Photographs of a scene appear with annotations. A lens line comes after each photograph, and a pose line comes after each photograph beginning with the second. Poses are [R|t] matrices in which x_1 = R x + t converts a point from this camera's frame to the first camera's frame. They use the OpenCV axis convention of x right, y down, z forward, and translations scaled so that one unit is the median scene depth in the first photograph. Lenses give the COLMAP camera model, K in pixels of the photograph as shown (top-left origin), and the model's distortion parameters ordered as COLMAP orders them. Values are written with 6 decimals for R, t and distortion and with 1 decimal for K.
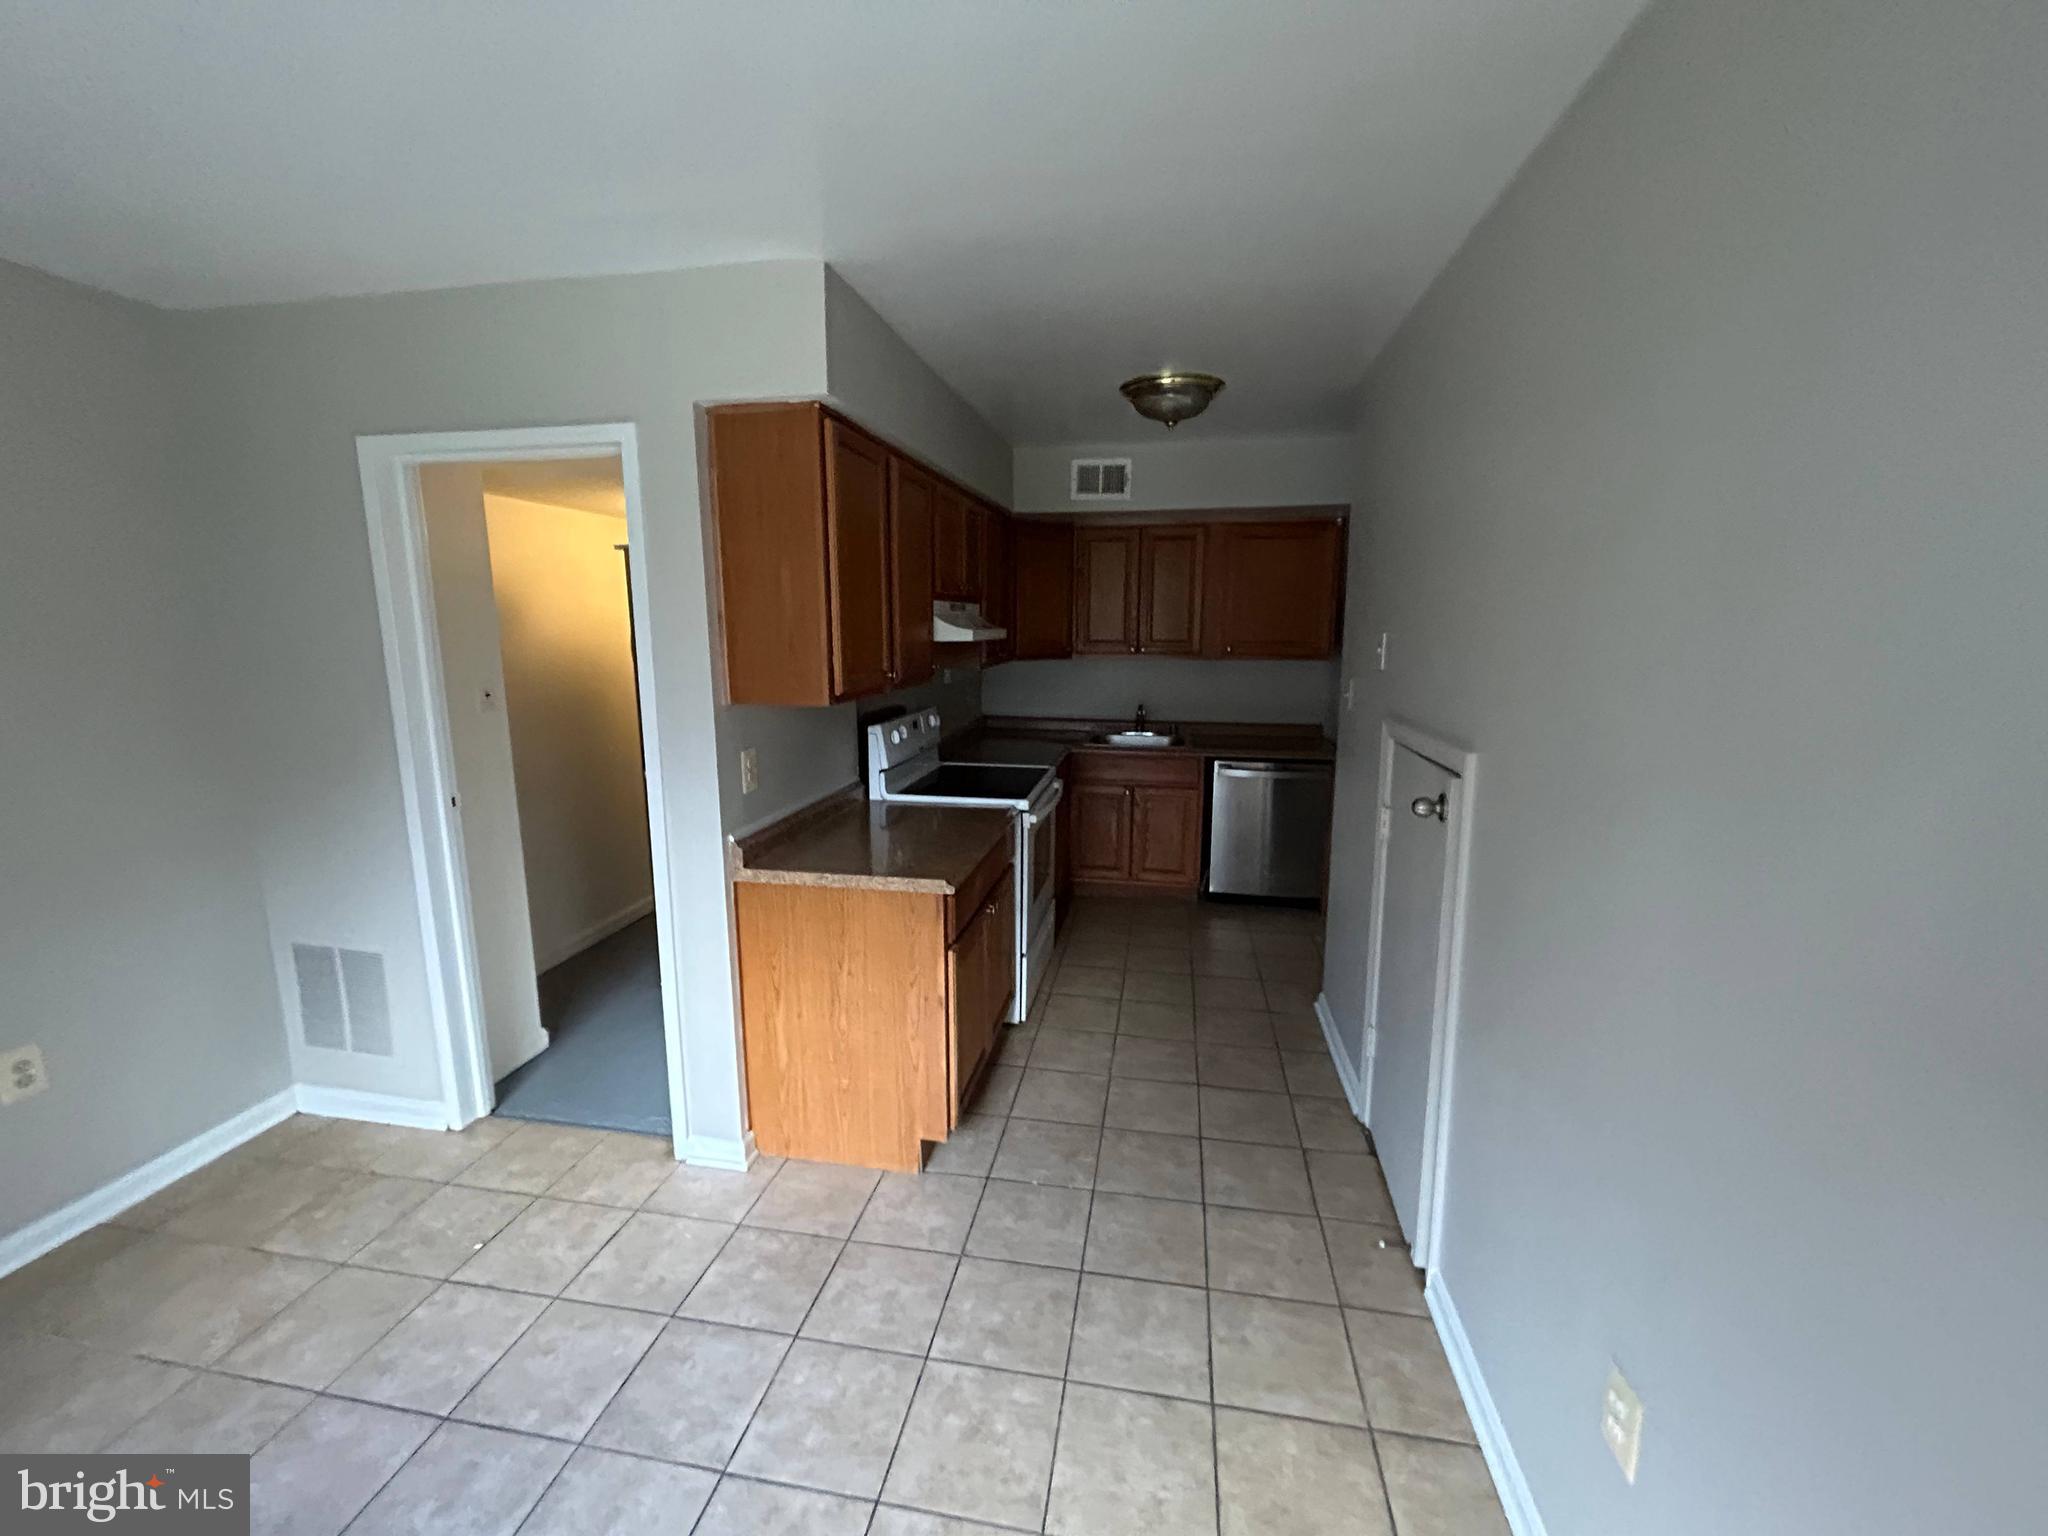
lens RADIAL K [[836.7, 0, 1024.0], [0, 836.7, 768.0], [0, 0, 1]] dist [-0.000092, 0.000357]
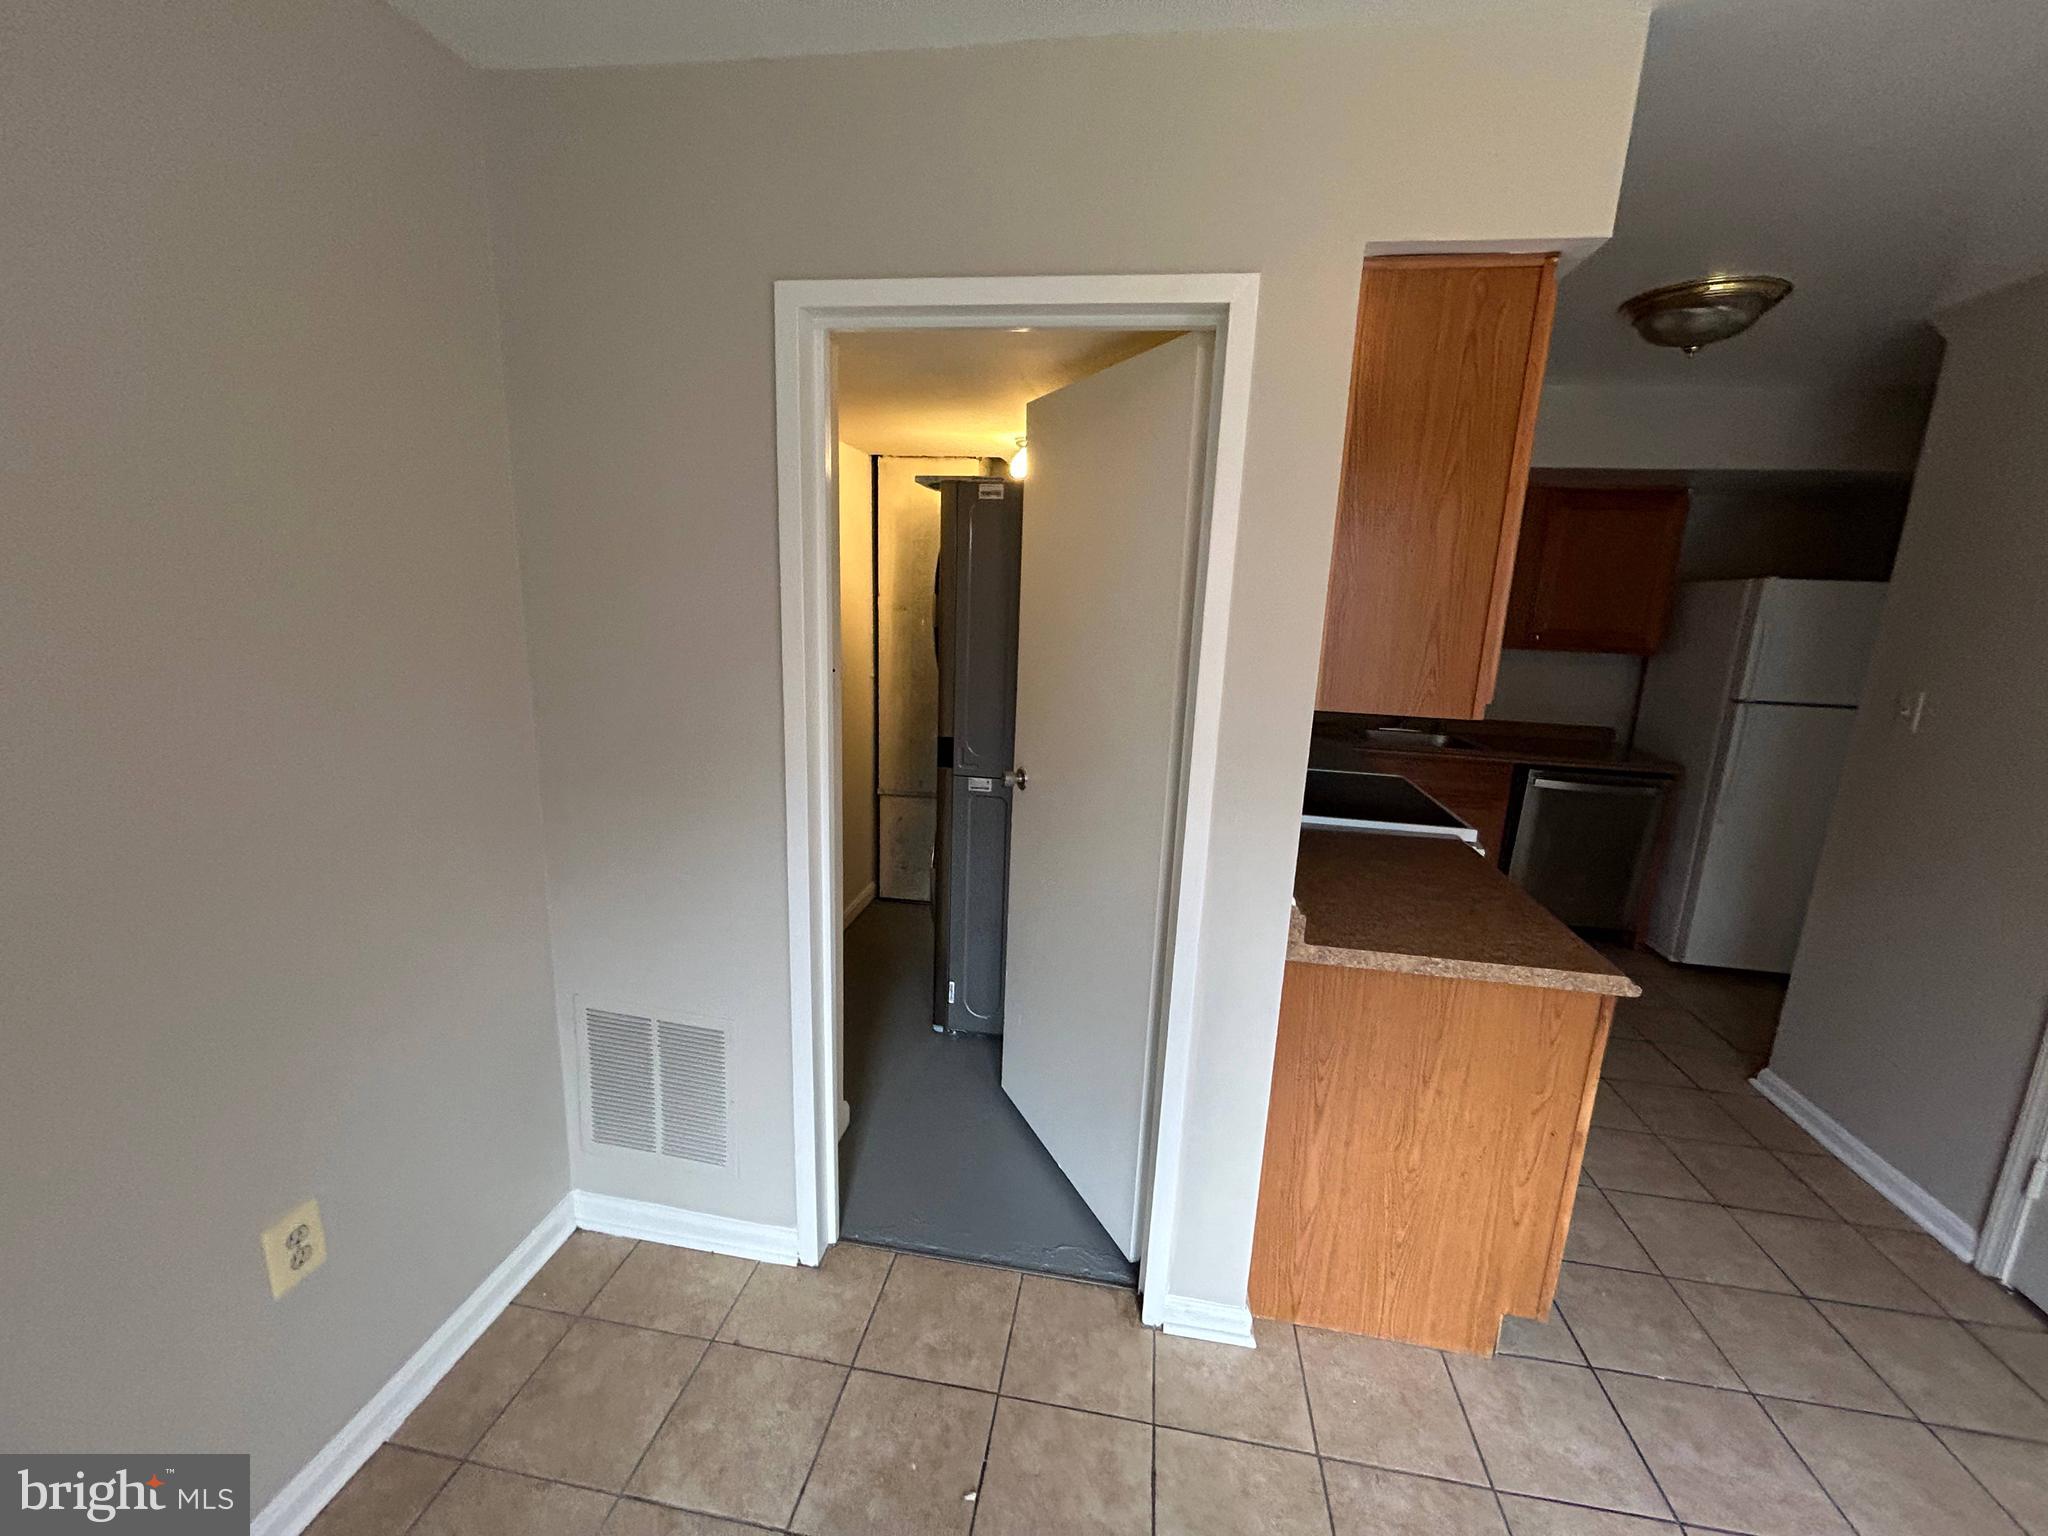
lens RADIAL K [[827.0, 0, 1022.5], [0, 827.0, 771.1], [0, 0, 1]] dist [0.001423, 0.000783]
pose [[0.998932, 0.035174, 0.029964, -0.529964], [-0.036442, 0.998415, 0.042878, -0.040583], [-0.028408, -0.043924, 0.998631, 0.284762]]
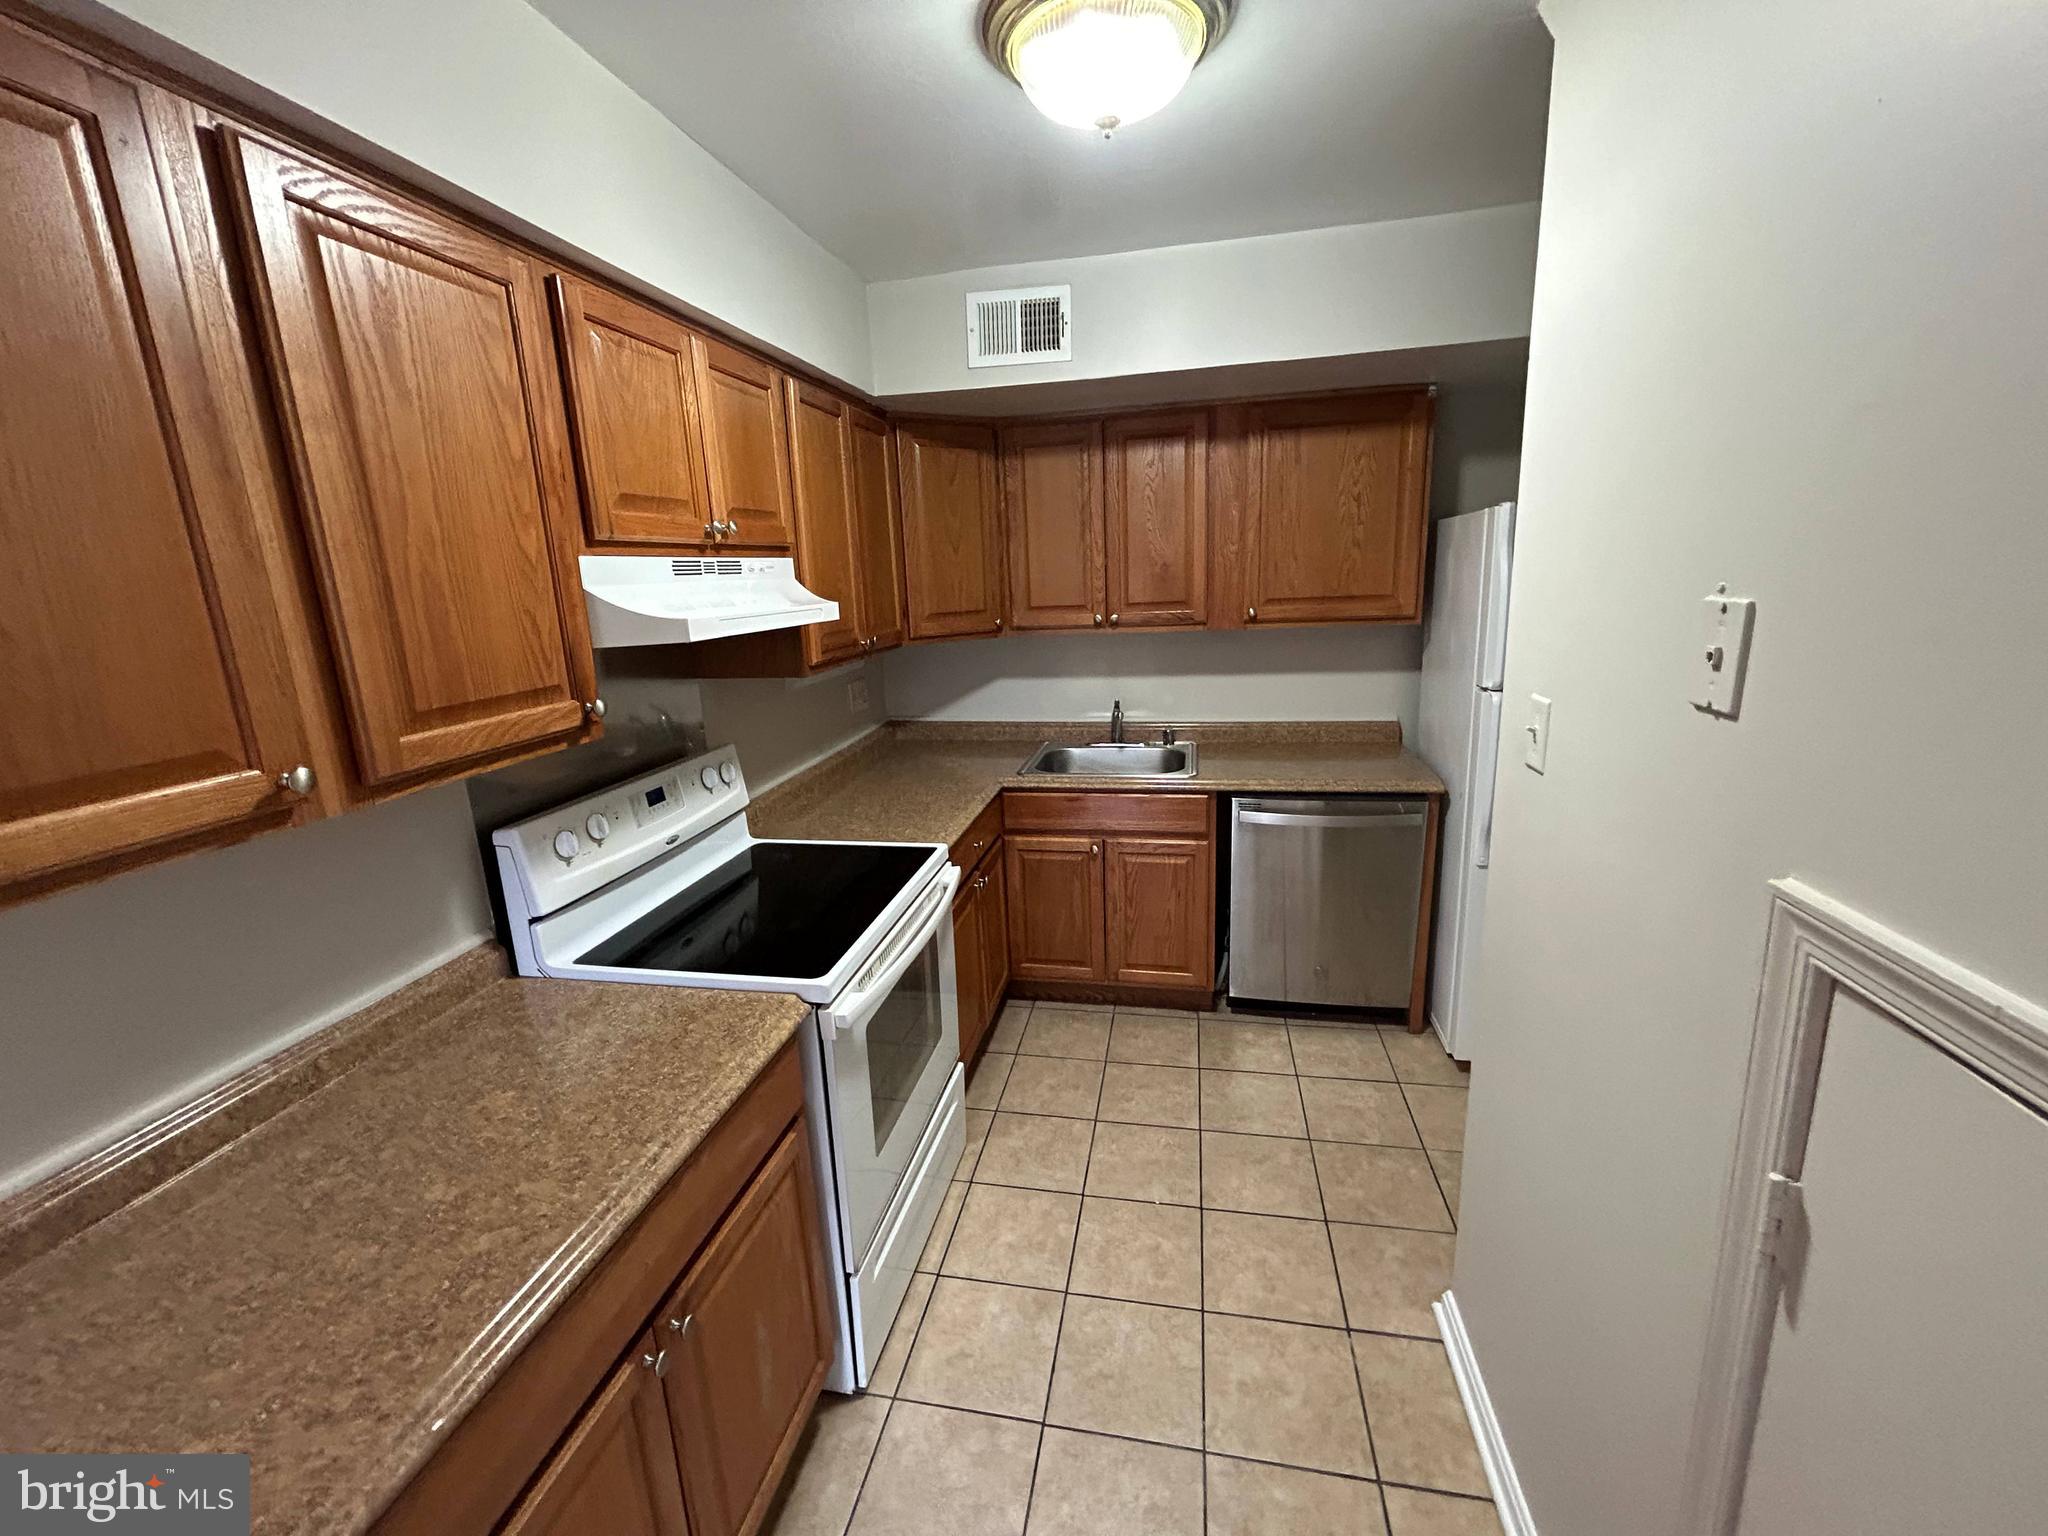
lens RADIAL K [[836.7, 0, 1024.0], [0, 836.7, 768.0], [0, 0, 1]] dist [-0.000092, 0.000357]
pose [[0.998856, -0.036733, -0.030622, 0.156767], [0.038370, 0.997765, 0.054709, -0.117386], [0.028544, -0.055822, 0.998033, 0.639196]]
